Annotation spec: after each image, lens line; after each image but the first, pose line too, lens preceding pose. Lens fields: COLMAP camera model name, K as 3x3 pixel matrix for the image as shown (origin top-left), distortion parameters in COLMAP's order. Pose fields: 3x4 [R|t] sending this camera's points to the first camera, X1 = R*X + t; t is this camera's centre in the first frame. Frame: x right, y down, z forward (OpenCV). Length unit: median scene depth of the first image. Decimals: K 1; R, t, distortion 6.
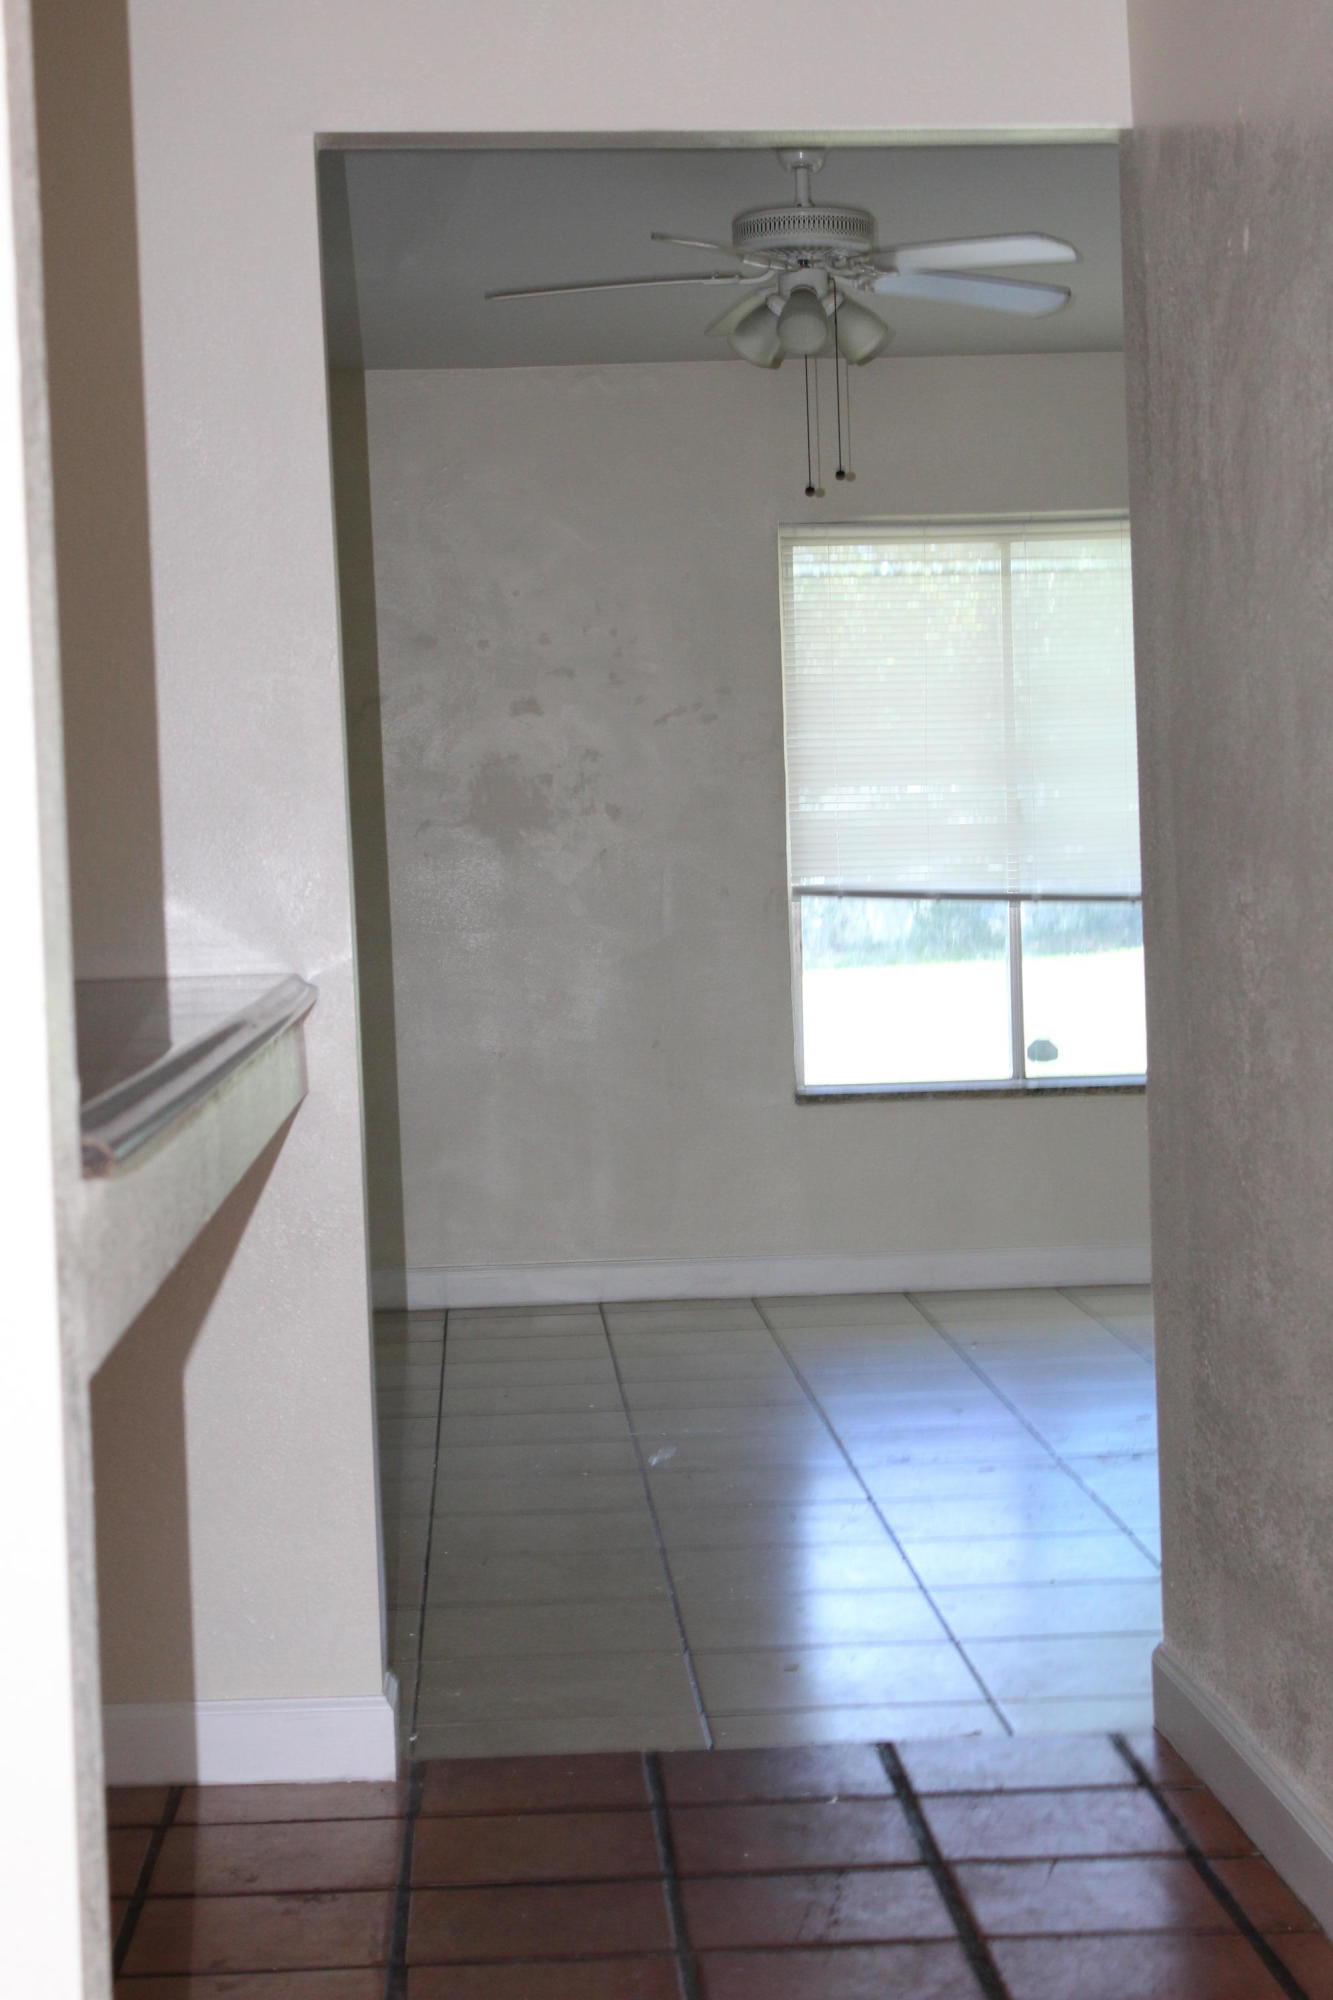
lens RADIAL K [[3804.3, 0, 666.5], [0, 3804.3, 1000.0], [0, 0, 1]] dist [0.551720, -6.770857]
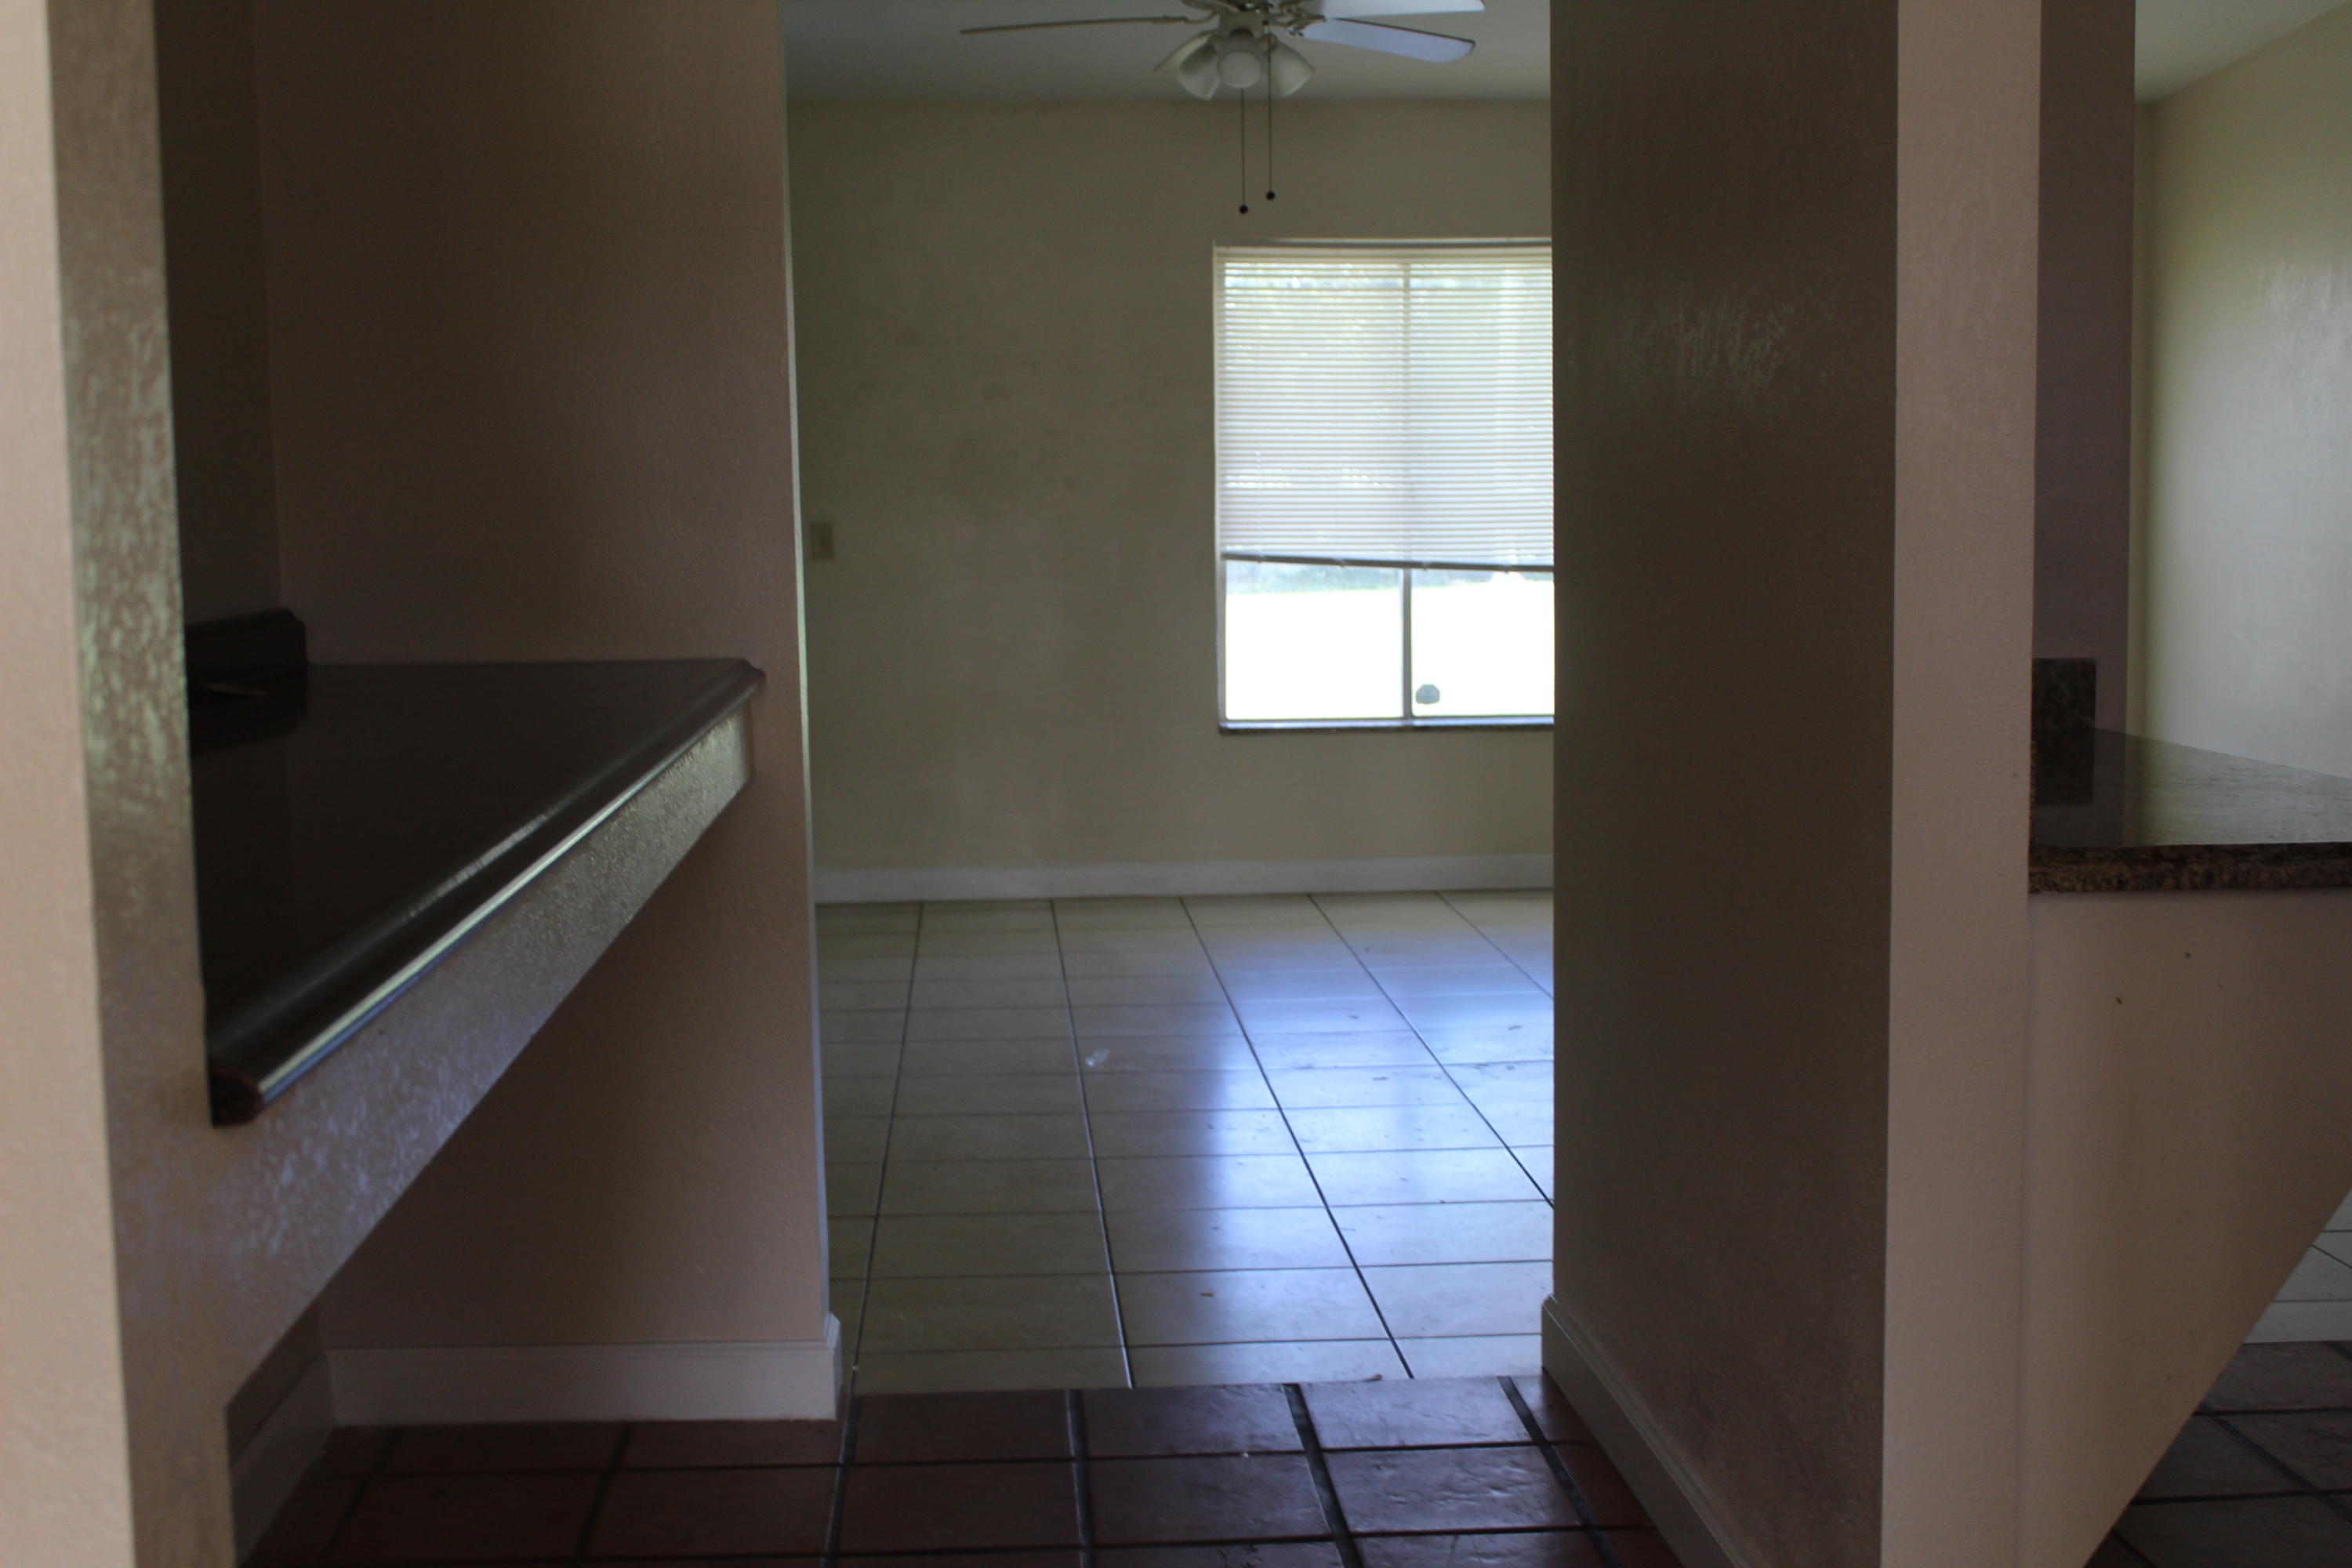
lens RADIAL K [[2855.1, 0, 1176.0], [0, 2855.1, 784.0], [0, 0, 1]] dist [-0.009742, -0.002232]
pose [[0.999659, 0.016369, 0.020354, 0.004068], [-0.017609, 0.997903, 0.062290, -0.018895], [-0.019292, -0.062627, 0.997851, 0.171072]]
